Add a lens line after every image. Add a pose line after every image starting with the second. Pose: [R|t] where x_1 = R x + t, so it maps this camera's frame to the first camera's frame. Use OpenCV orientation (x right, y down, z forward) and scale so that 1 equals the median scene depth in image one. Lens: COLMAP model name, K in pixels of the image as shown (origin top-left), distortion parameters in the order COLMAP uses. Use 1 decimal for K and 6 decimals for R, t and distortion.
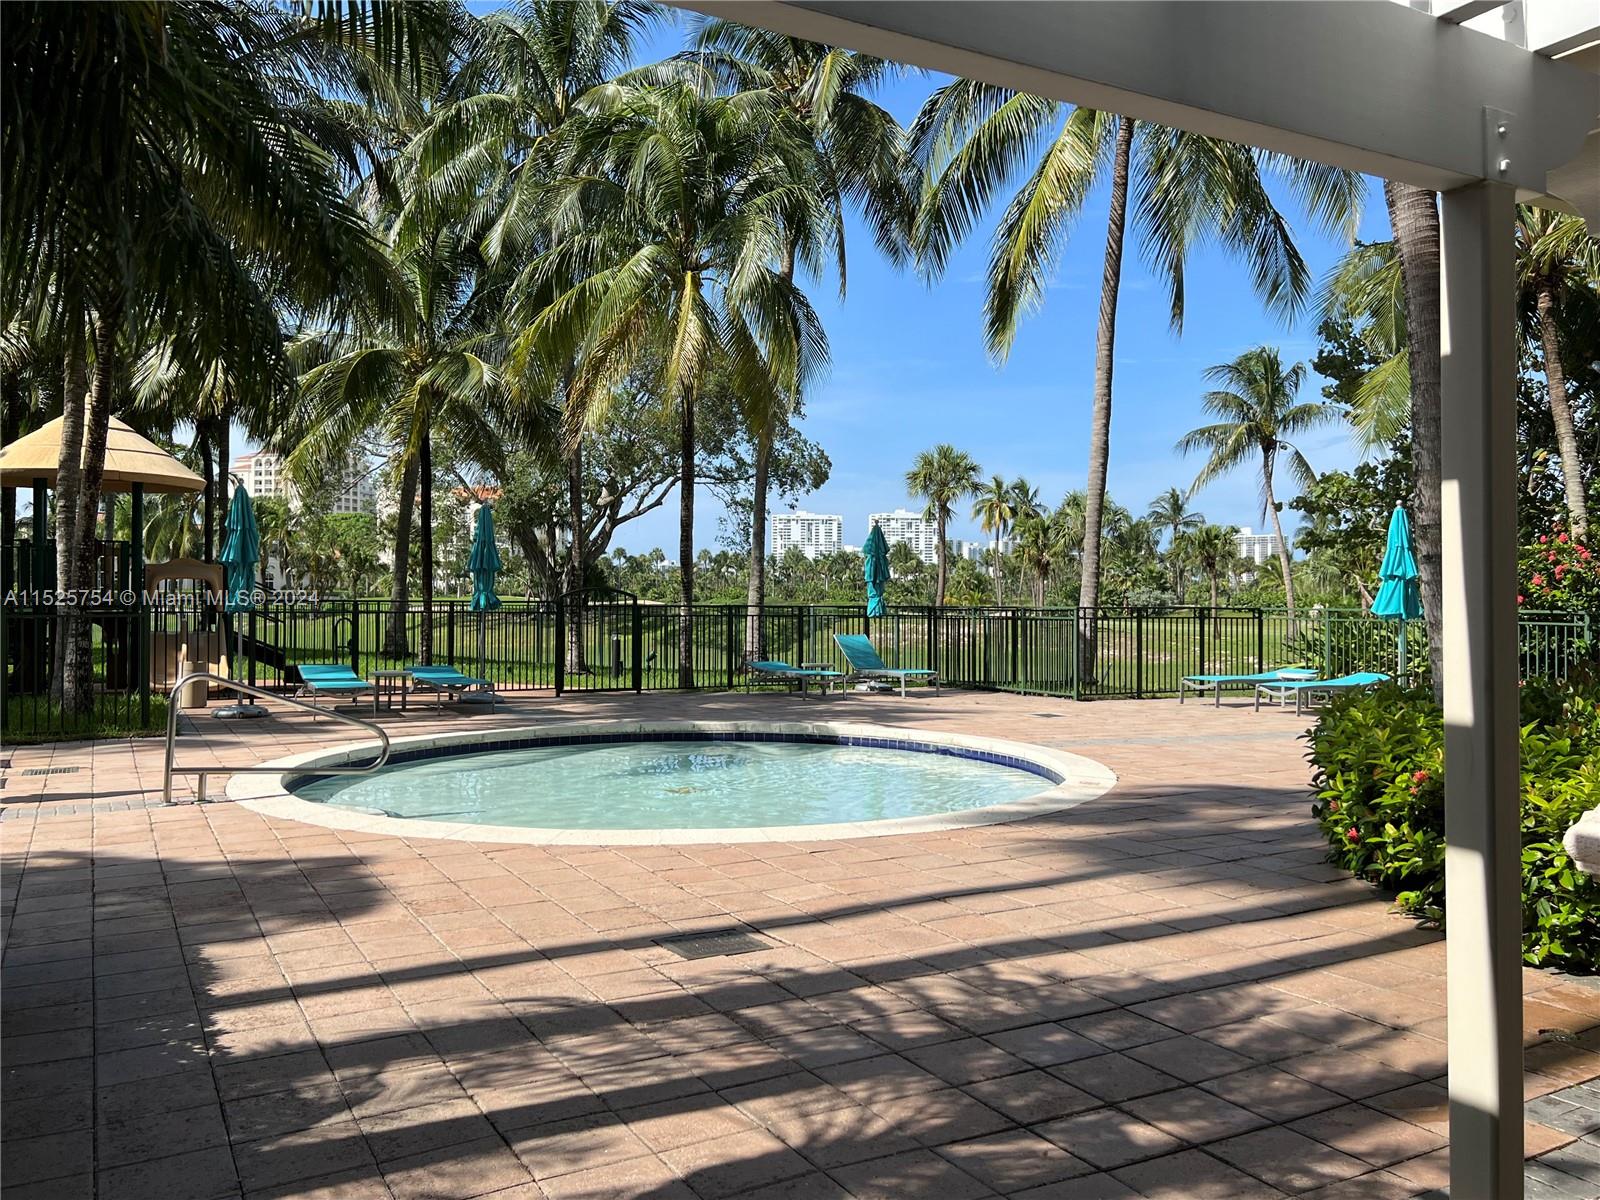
lens RADIAL K [[1274.0, 0, 798.9], [0, 1274.0, 597.7], [0, 0, 1]] dist [-0.001946, -0.000863]
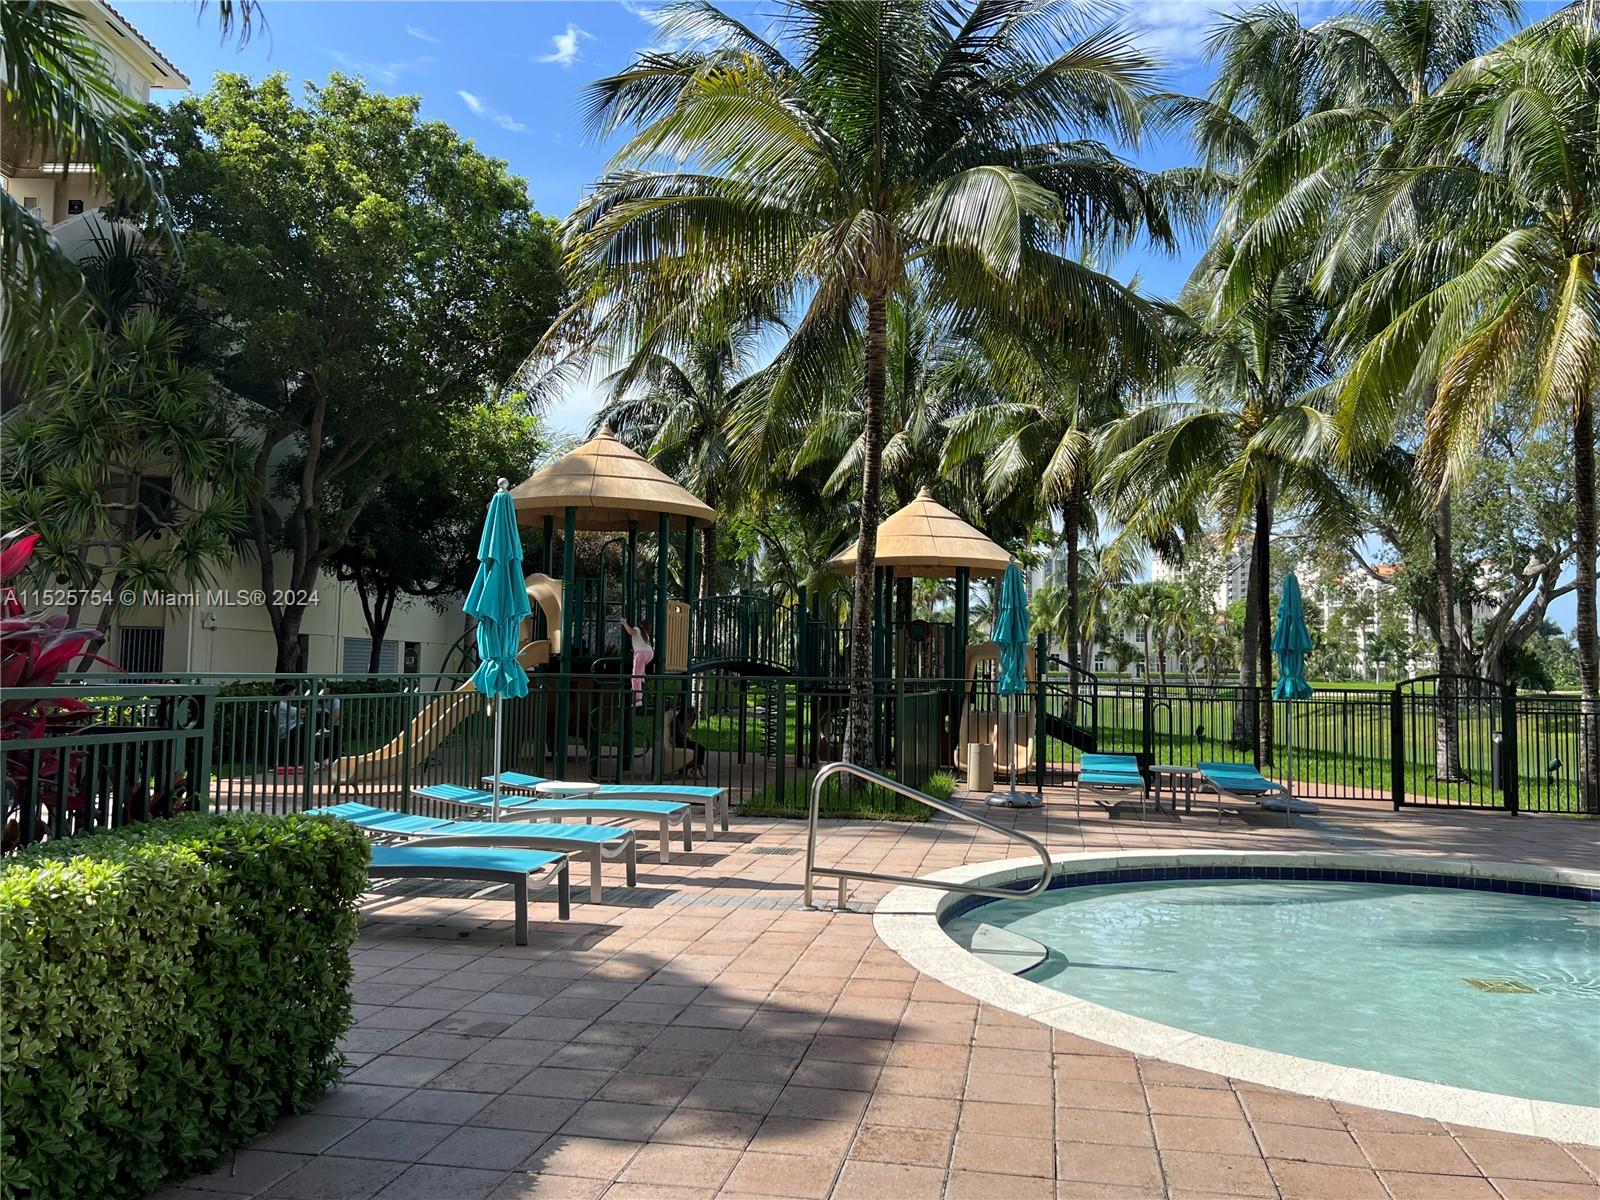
lens RADIAL K [[1250.4, 0, 797.8], [0, 1250.4, 579.8], [0, 0, 1]] dist [0.054308, -0.055692]
pose [[0.762311, -0.037714, -0.646111, 0.033861], [-0.014120, 0.997094, -0.074861, -0.001383], [0.647057, 0.066191, 0.759563, 0.123845]]
